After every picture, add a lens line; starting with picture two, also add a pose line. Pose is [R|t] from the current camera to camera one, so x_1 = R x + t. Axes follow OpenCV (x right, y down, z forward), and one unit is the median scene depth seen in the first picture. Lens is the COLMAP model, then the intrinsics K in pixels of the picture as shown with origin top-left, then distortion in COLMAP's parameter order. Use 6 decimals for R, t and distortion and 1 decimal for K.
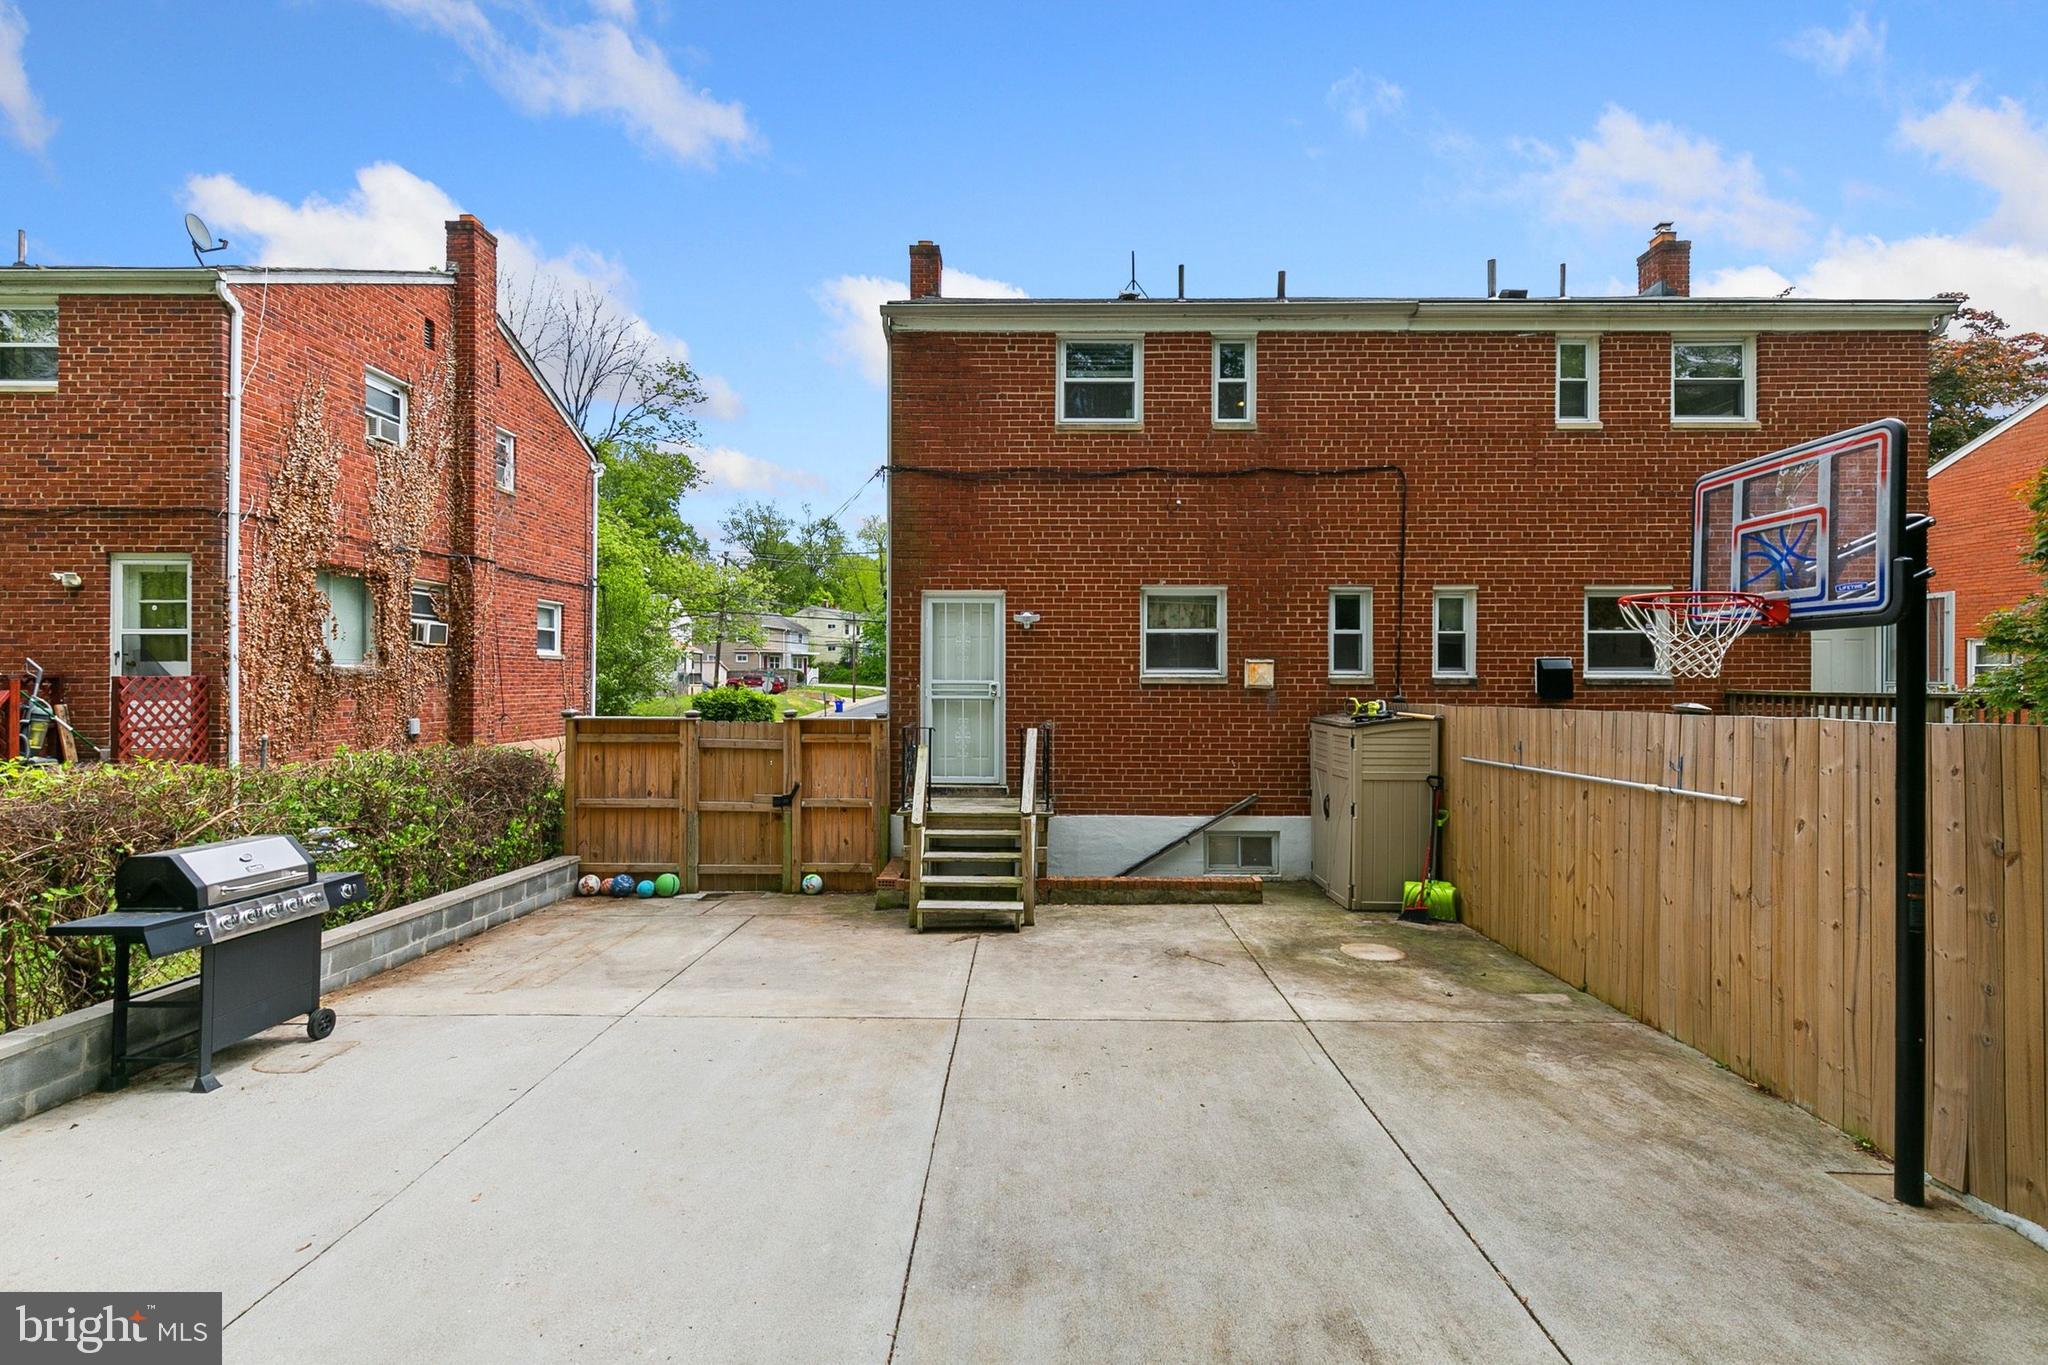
lens RADIAL K [[956.5, 0, 1024.0], [0, 956.5, 682.5], [0, 0, 1]] dist [0.017191, -0.000355]
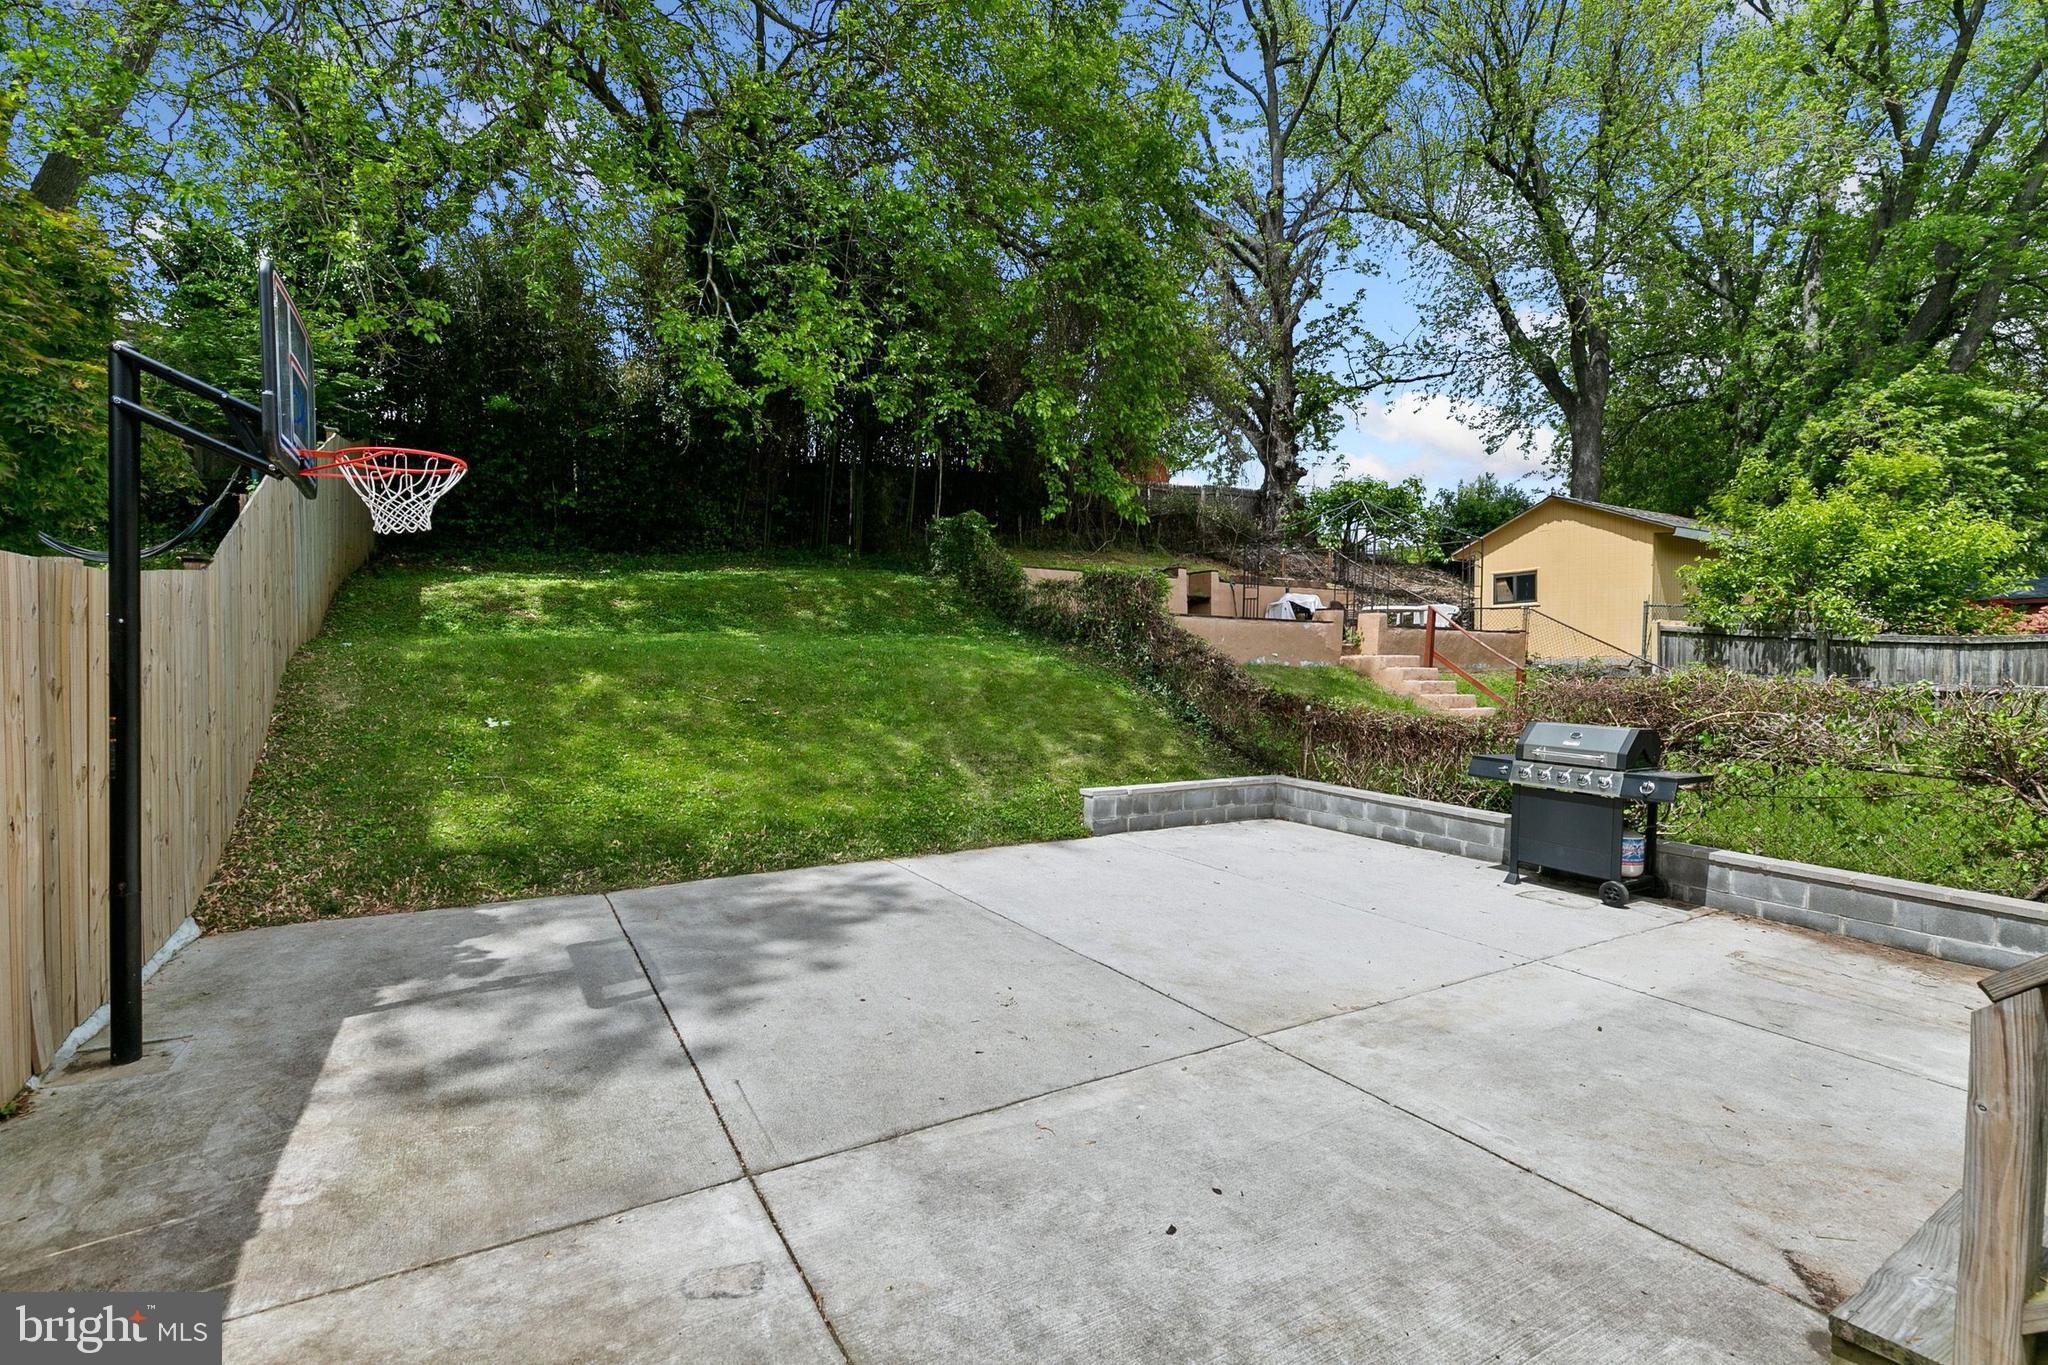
lens RADIAL K [[912.1, 0, 1029.7], [0, 912.1, 672.2], [0, 0, 1]] dist [0.009958, -0.000284]
pose [[-0.848272, -0.009210, -0.529480, 0.448136], [-0.011165, 0.999938, 0.000493, 0.097720], [0.529442, 0.006330, -0.848322, 1.576011]]
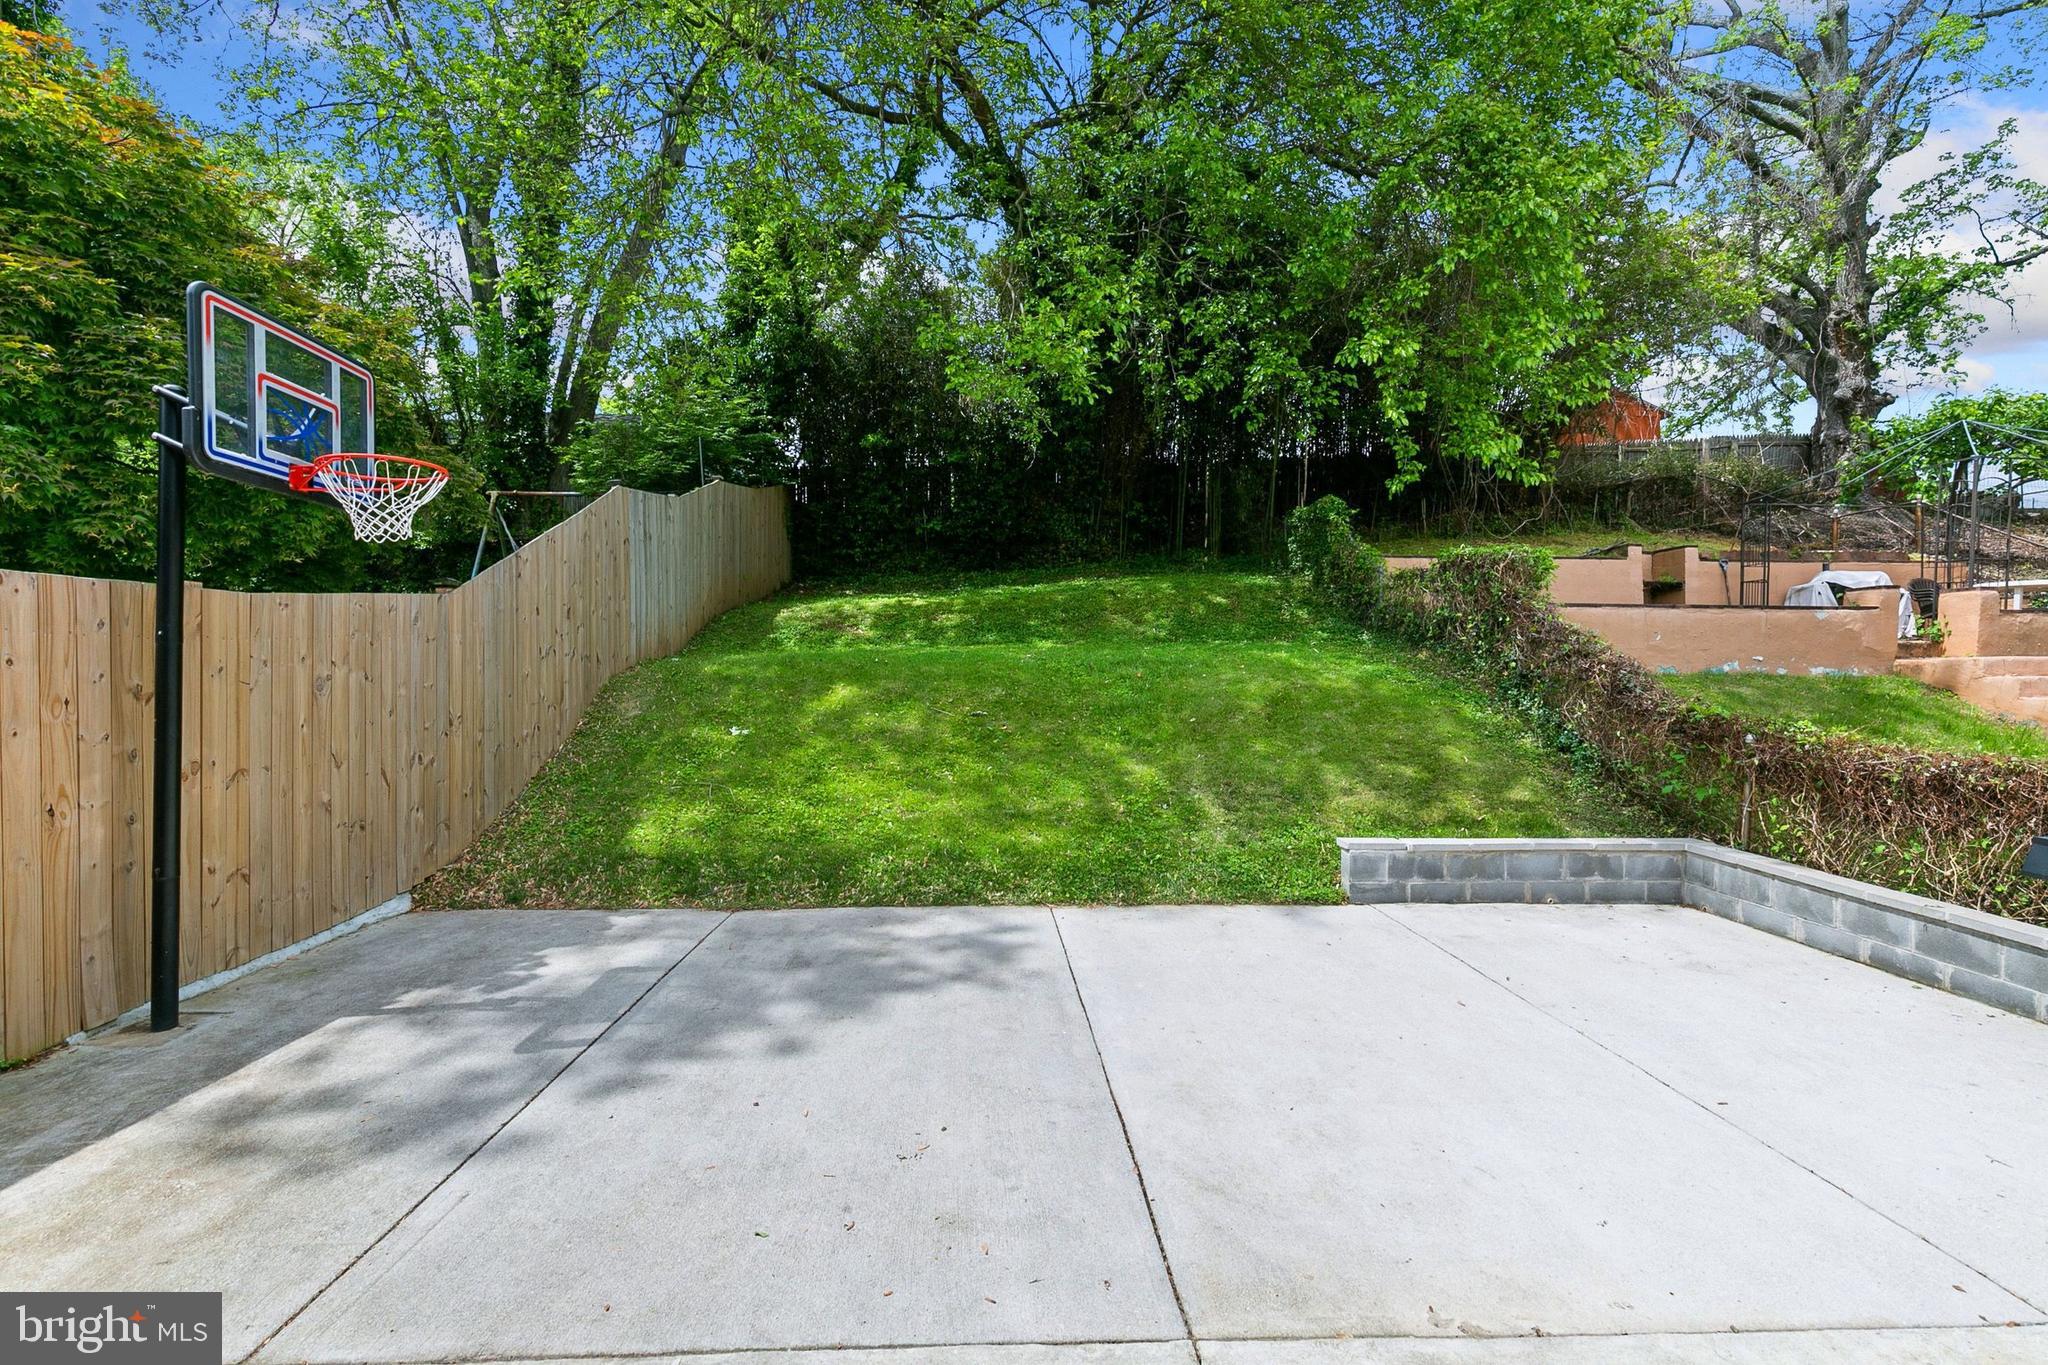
lens RADIAL K [[924.0, 0, 1026.6], [0, 924.0, 673.6], [0, 0, 1]] dist [0.008547, -0.001268]
pose [[-0.998130, -0.010461, -0.060220, 0.023846], [-0.009882, 0.999902, -0.009908, 0.102534], [0.060317, -0.009294, -0.998136, 1.458968]]
